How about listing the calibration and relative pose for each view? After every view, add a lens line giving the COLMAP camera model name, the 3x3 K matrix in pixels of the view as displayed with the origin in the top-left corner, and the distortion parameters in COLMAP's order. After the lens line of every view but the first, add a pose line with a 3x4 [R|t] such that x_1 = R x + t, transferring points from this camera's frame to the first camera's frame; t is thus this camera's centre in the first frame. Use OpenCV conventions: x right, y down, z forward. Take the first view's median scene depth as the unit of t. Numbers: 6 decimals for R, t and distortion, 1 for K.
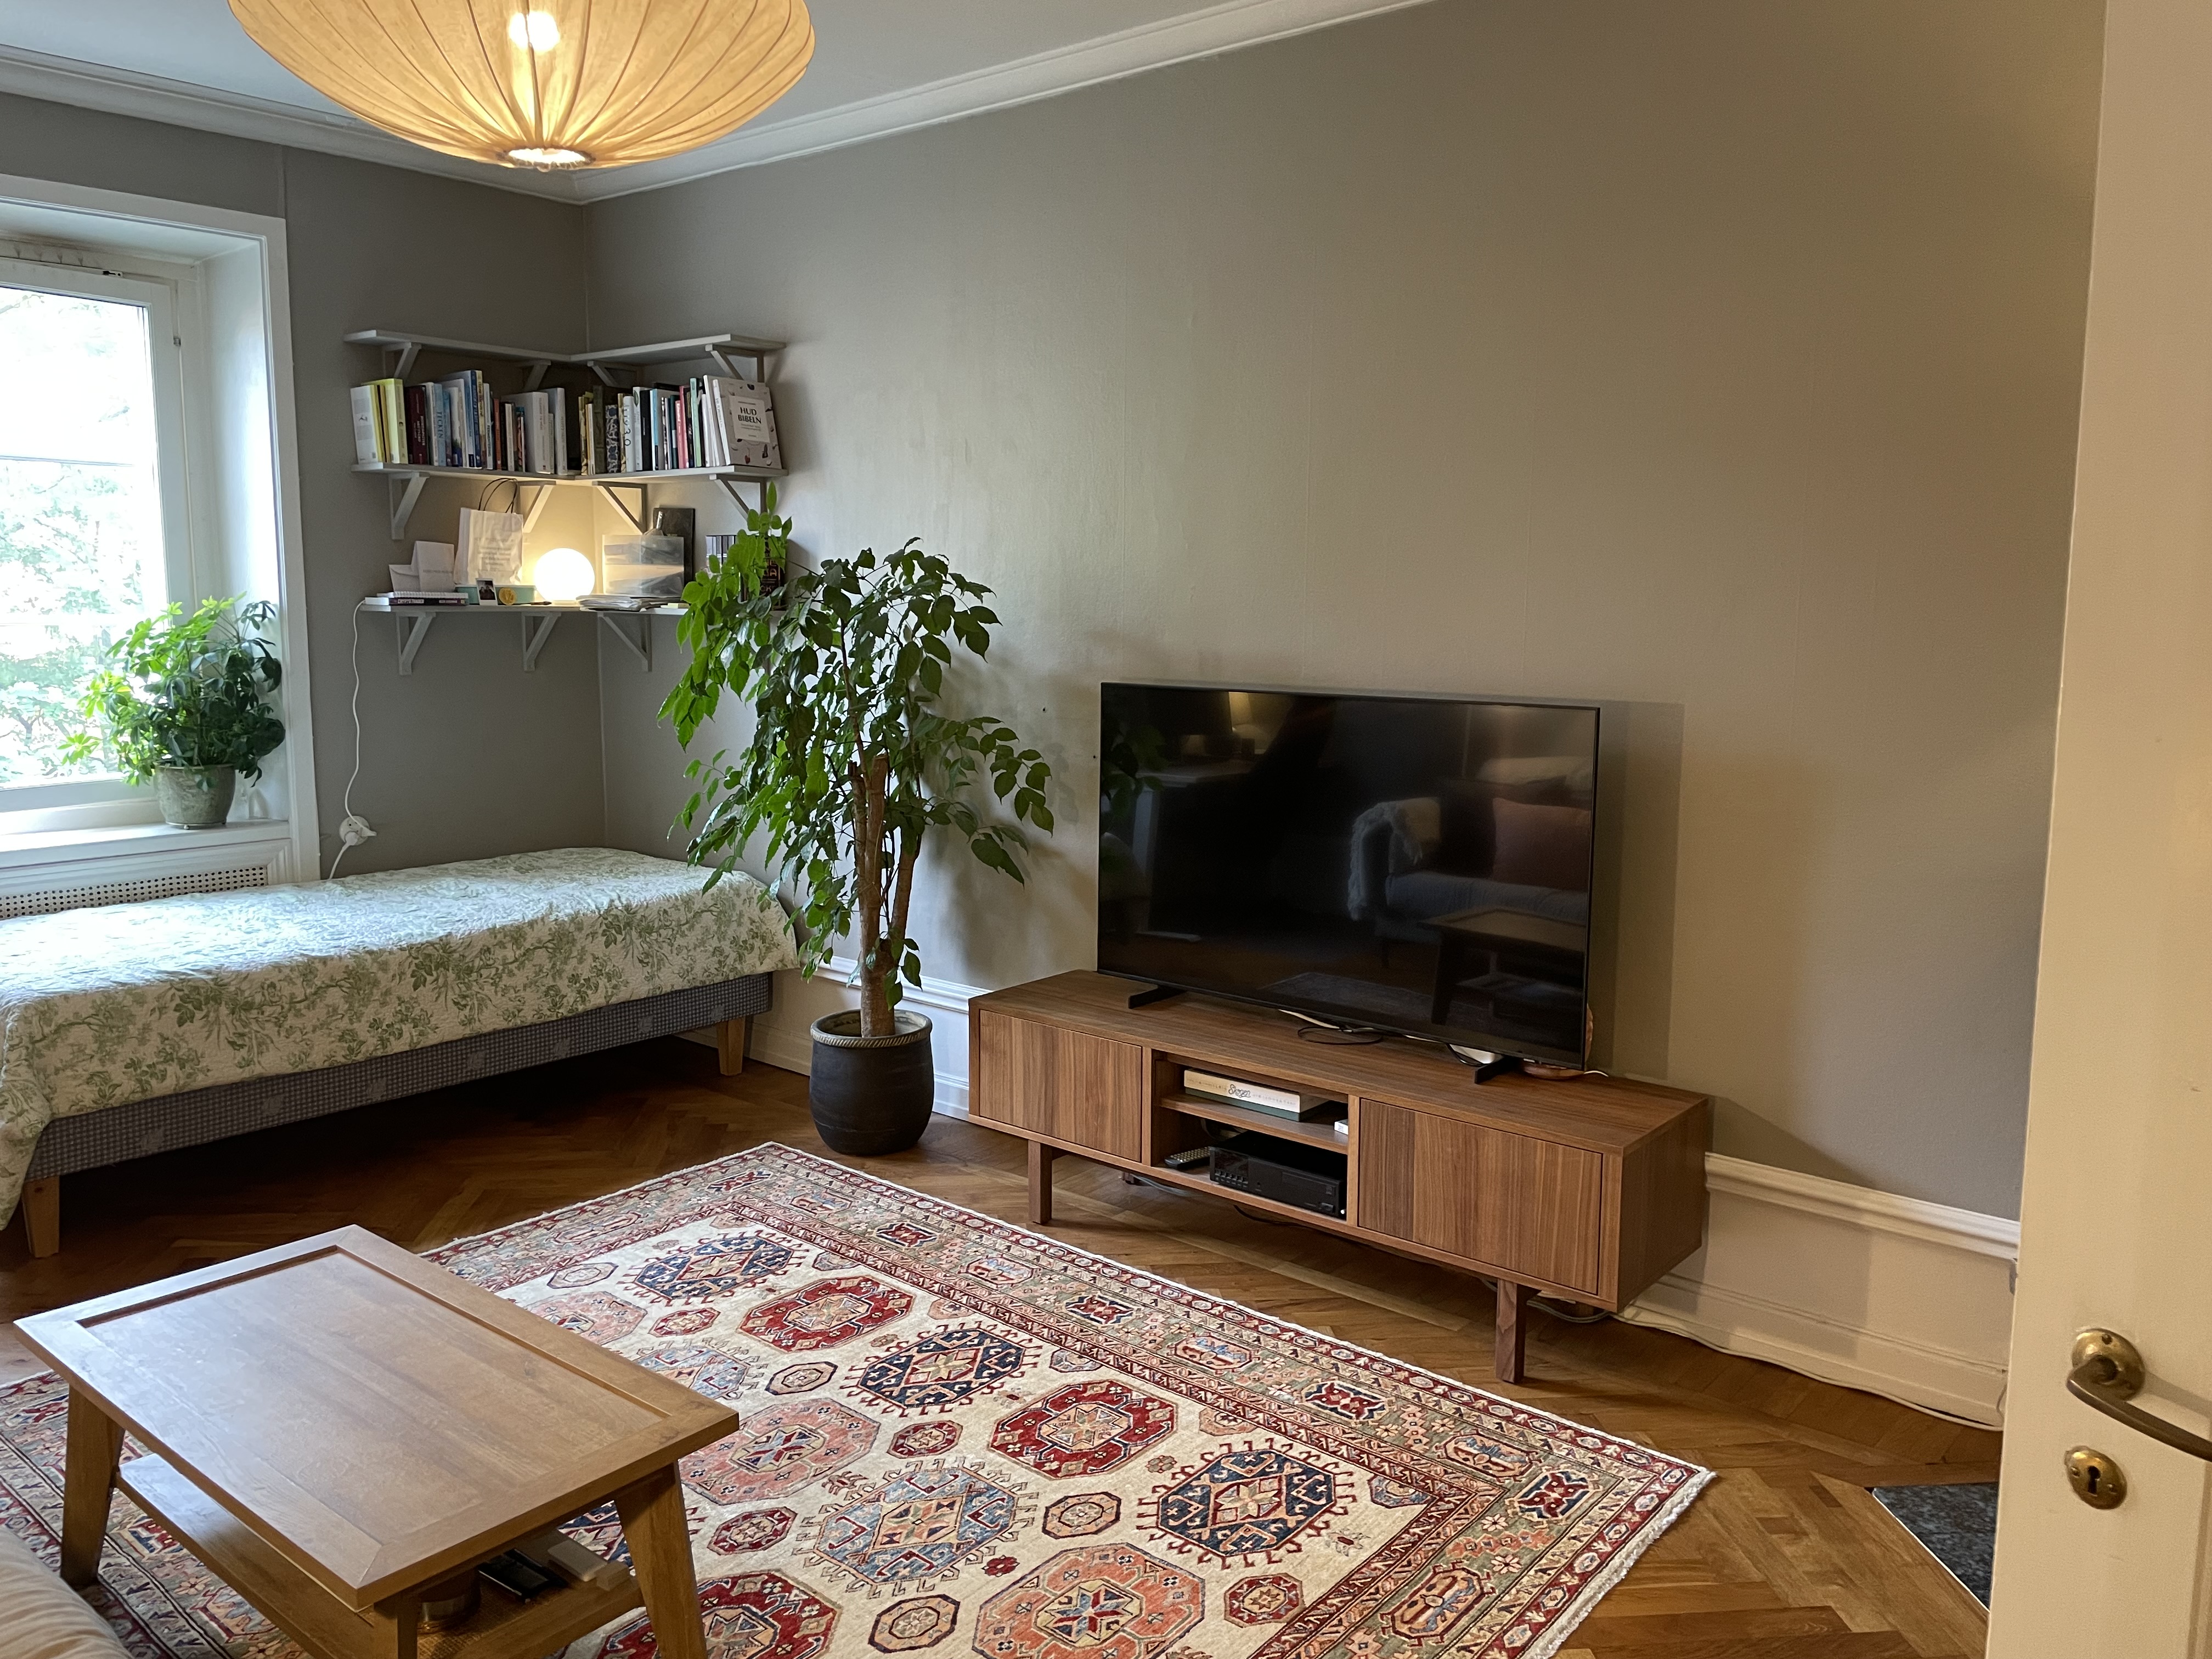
lens RADIAL K [[1678.3, 0, 1104.9], [0, 1678.3, 796.2], [0, 0, 1]] dist [0.091497, -0.123441]
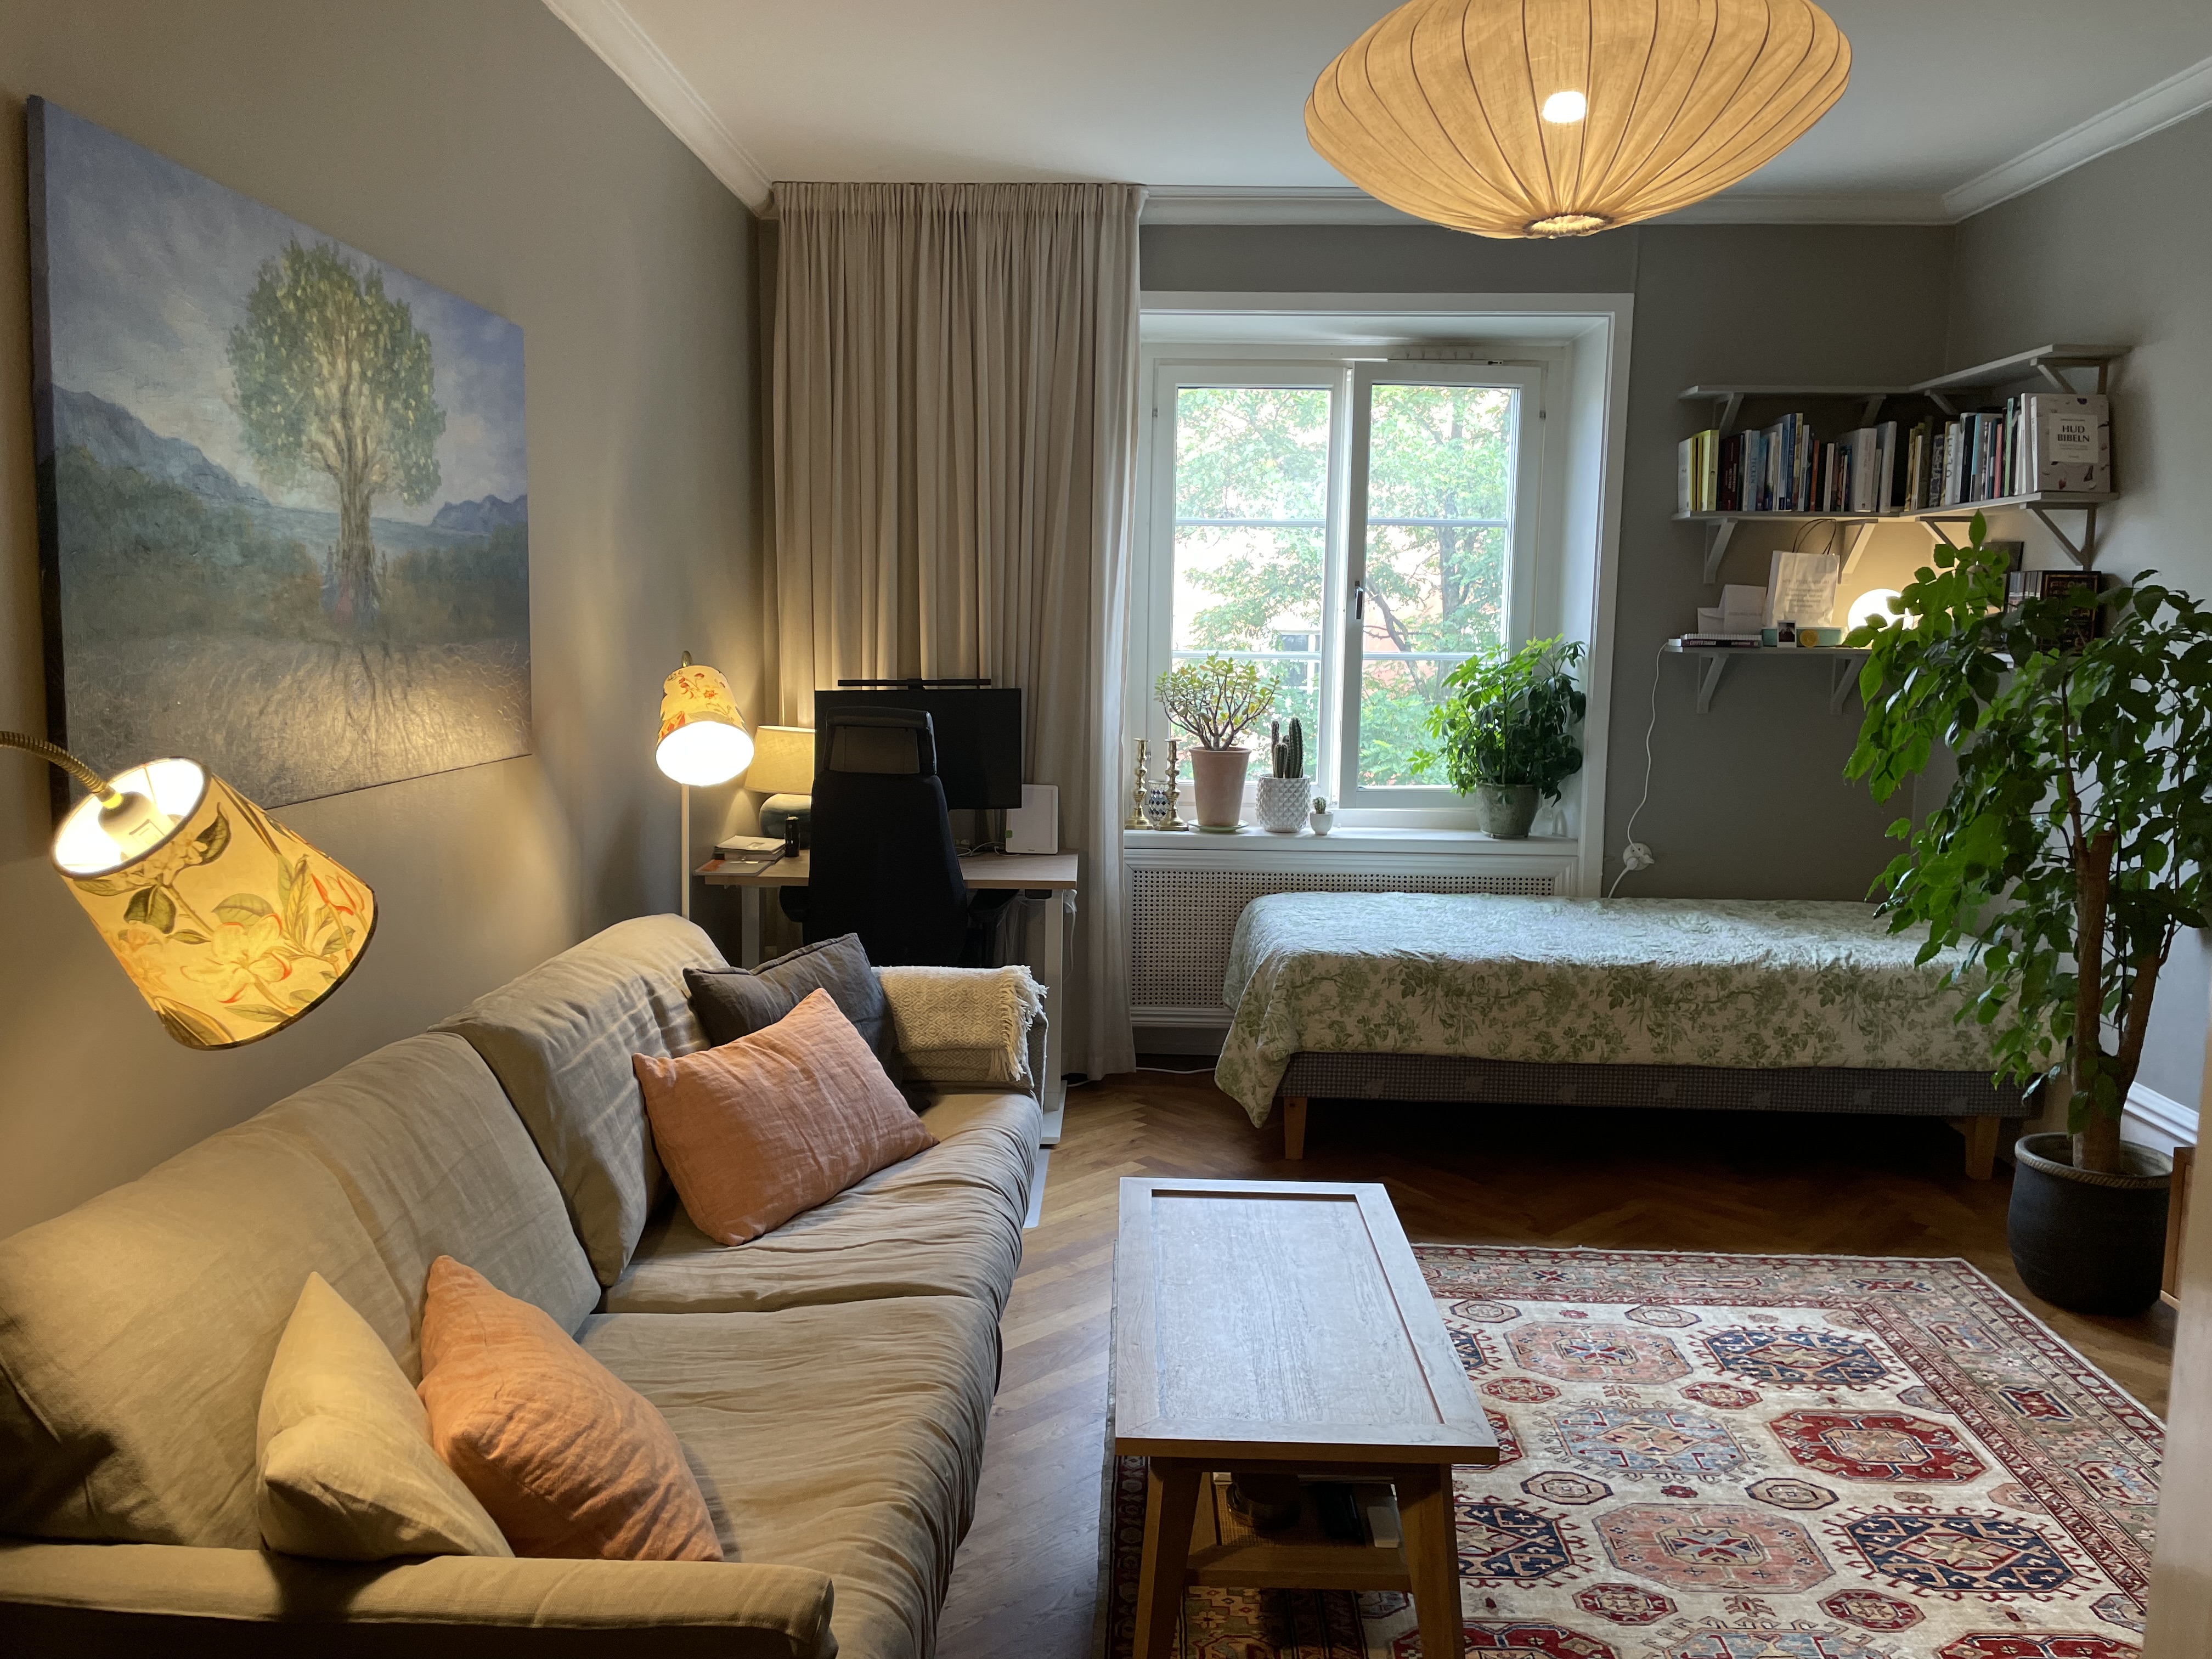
lens RADIAL K [[1678.3, 0, 1104.9], [0, 1678.3, 796.2], [0, 0, 1]] dist [0.091497, -0.123441]
pose [[0.621317, 0.085263, -0.778907, 0.219402], [-0.103925, 0.994247, 0.025936, -0.012821], [0.776637, 0.064834, 0.626603, 0.089993]]
